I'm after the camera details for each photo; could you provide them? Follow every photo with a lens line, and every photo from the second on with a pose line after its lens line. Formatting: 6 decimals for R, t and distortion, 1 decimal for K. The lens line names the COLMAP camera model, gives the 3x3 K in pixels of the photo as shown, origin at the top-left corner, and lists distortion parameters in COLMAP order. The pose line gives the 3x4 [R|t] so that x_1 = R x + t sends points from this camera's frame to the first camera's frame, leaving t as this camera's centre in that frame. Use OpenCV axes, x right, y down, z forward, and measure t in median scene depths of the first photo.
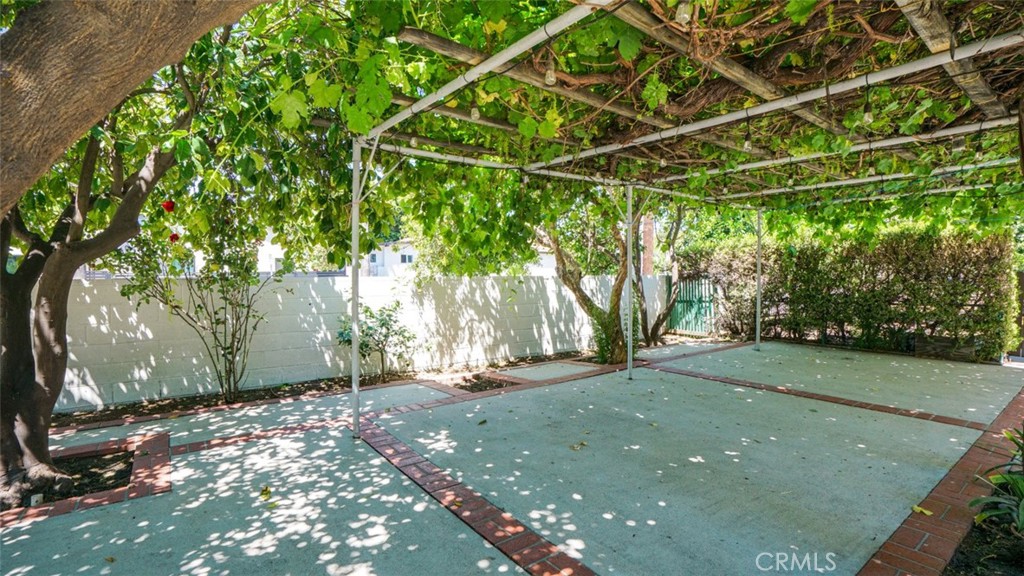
lens RADIAL K [[480.8, 0, 509.4], [0, 480.8, 295.8], [0, 0, 1]] dist [-0.055338, 0.024473]
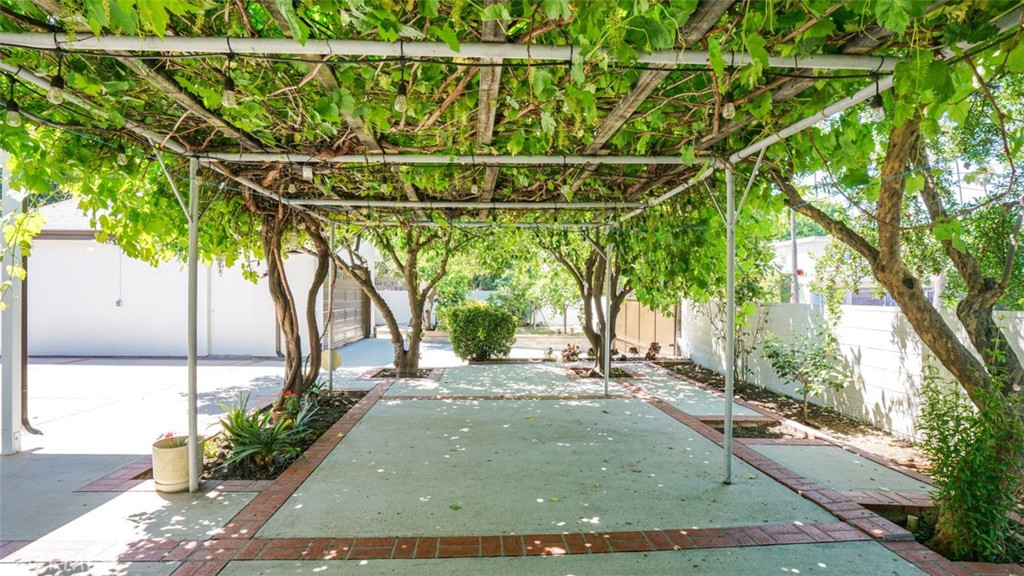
lens RADIAL K [[500.1, 0, 514.9], [0, 500.1, 286.6], [0, 0, 1]] dist [-0.064837, 0.028909]
pose [[-0.531602, -0.012718, -0.846899, 1.450419], [-0.040822, 0.999110, 0.010620, -0.107756], [0.846010, 0.040217, -0.531648, 1.726065]]
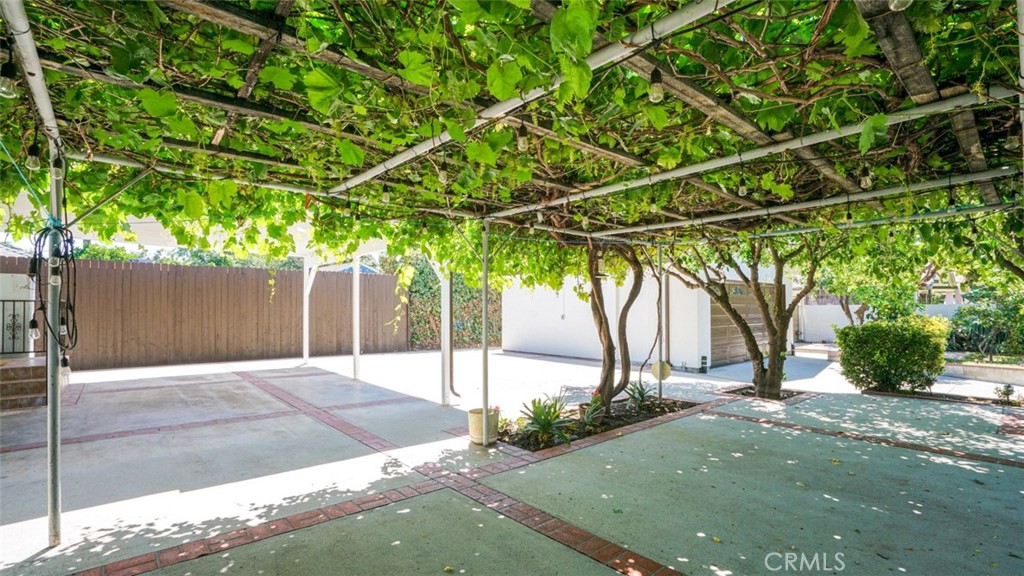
lens RADIAL K [[480.8, 0, 509.4], [0, 480.8, 295.8], [0, 0, 1]] dist [-0.055338, 0.024473]
pose [[-0.995776, 0.001934, -0.091801, 1.052509], [0.000275, 0.999836, 0.018082, -0.125990], [0.091821, 0.017981, -0.995613, 2.051338]]
